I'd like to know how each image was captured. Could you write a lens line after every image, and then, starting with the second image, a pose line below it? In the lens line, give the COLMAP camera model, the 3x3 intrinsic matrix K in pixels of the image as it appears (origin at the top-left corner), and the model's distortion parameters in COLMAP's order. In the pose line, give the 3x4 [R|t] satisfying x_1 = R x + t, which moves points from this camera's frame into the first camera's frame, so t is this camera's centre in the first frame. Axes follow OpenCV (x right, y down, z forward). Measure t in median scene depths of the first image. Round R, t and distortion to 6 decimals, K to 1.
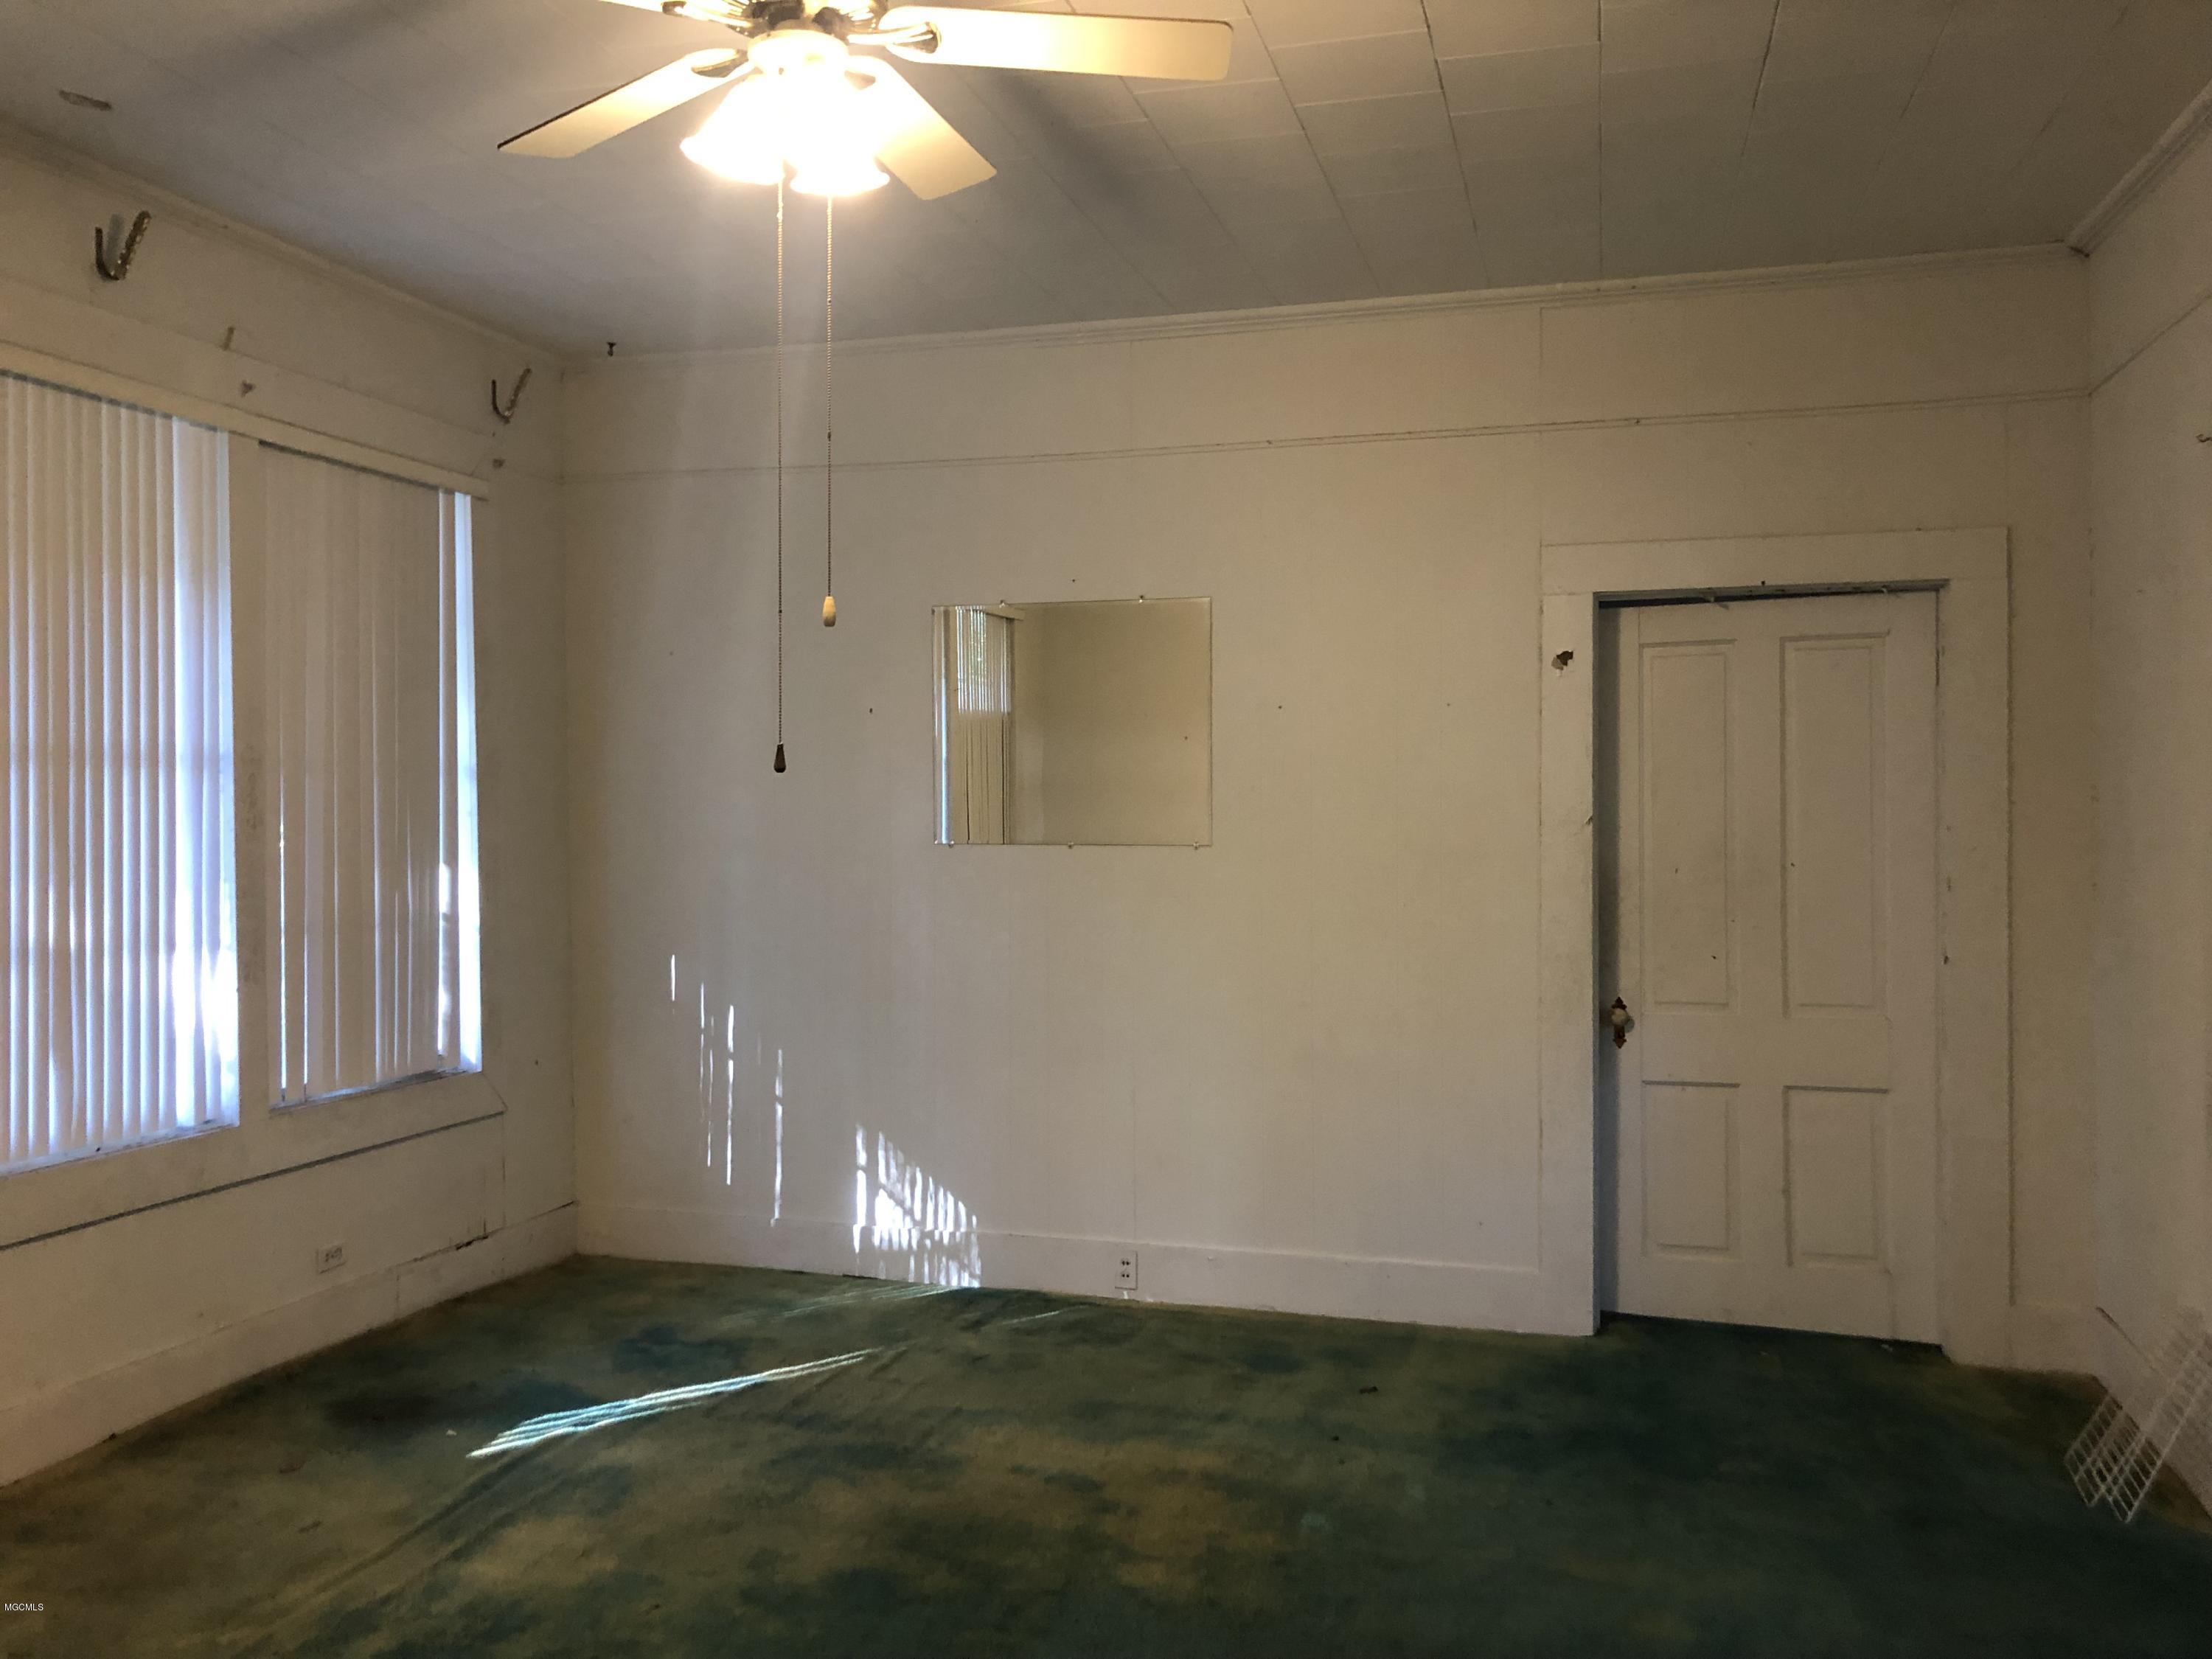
lens RADIAL K [[1827.5, 0, 1087.9], [0, 1827.5, 821.9], [0, 0, 1]] dist [0.002860, -0.001857]
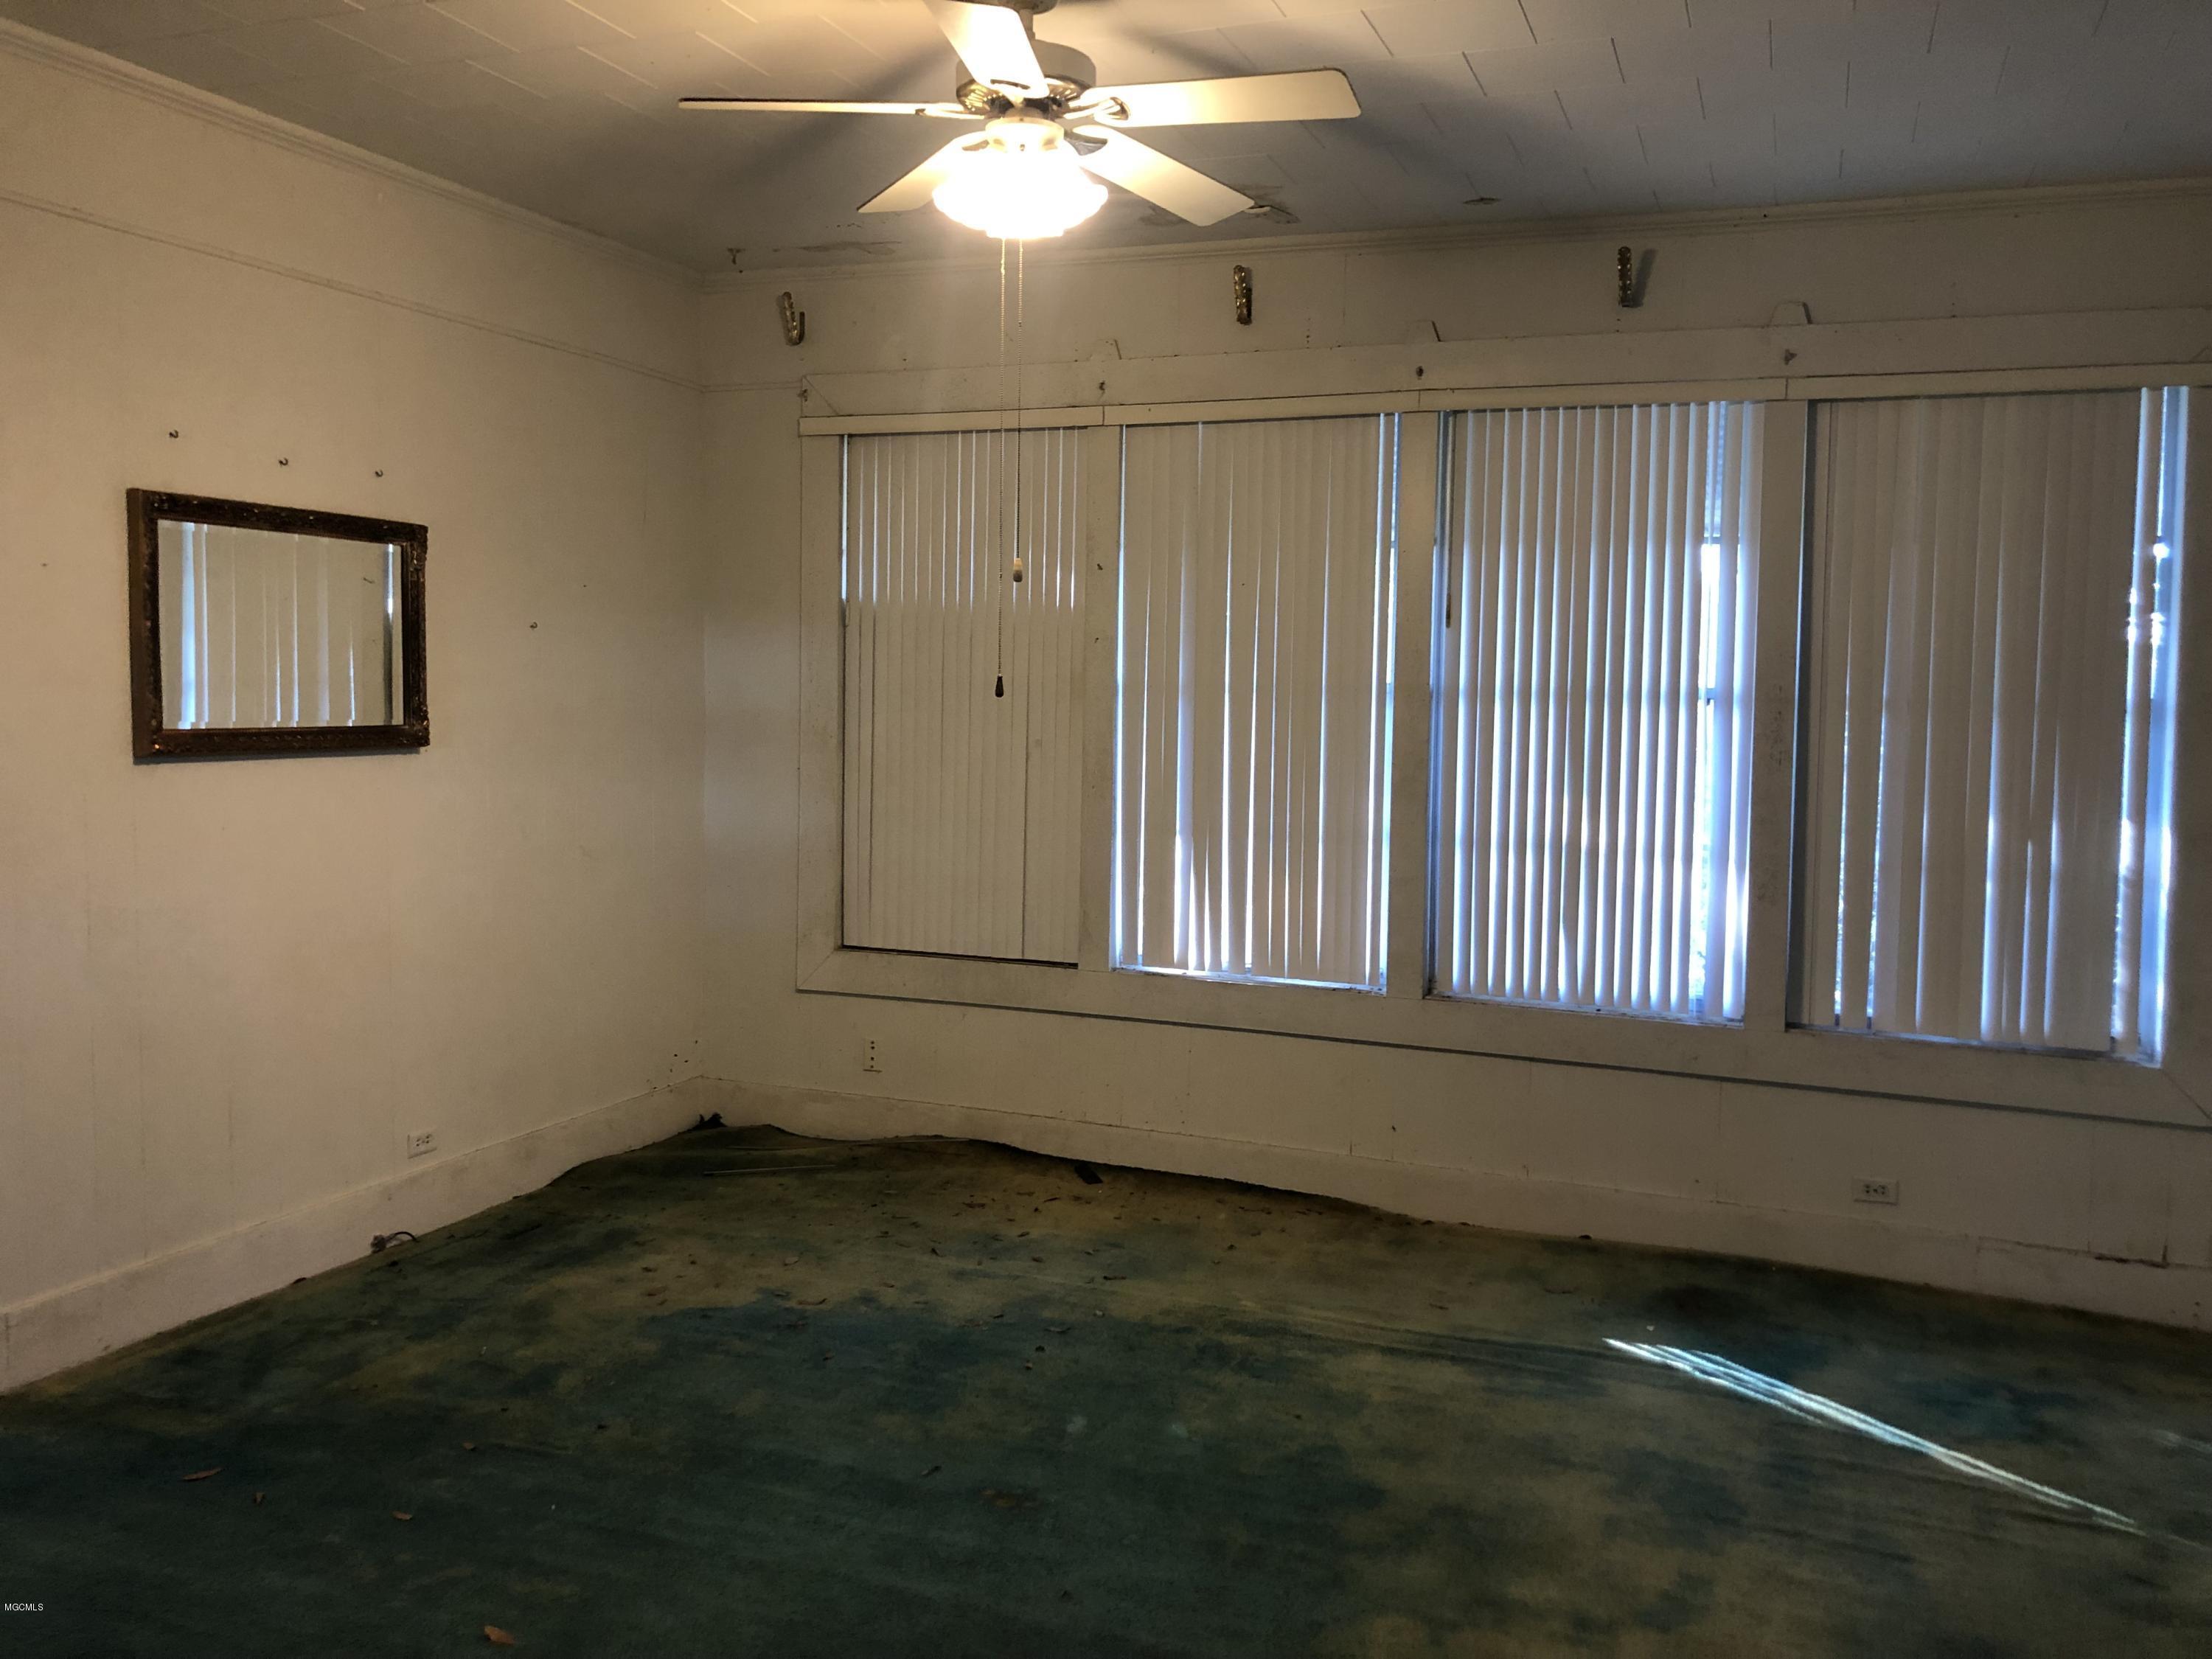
lens RADIAL K [[1827.5, 0, 1088.4], [0, 1827.5, 824.9], [0, 0, 1]] dist [0.002860, -0.001857]
pose [[-0.108451, 0.058877, -0.992357, 0.712537], [-0.038899, 0.997229, 0.063417, -0.013125], [0.993341, 0.045479, -0.105860, 0.756436]]
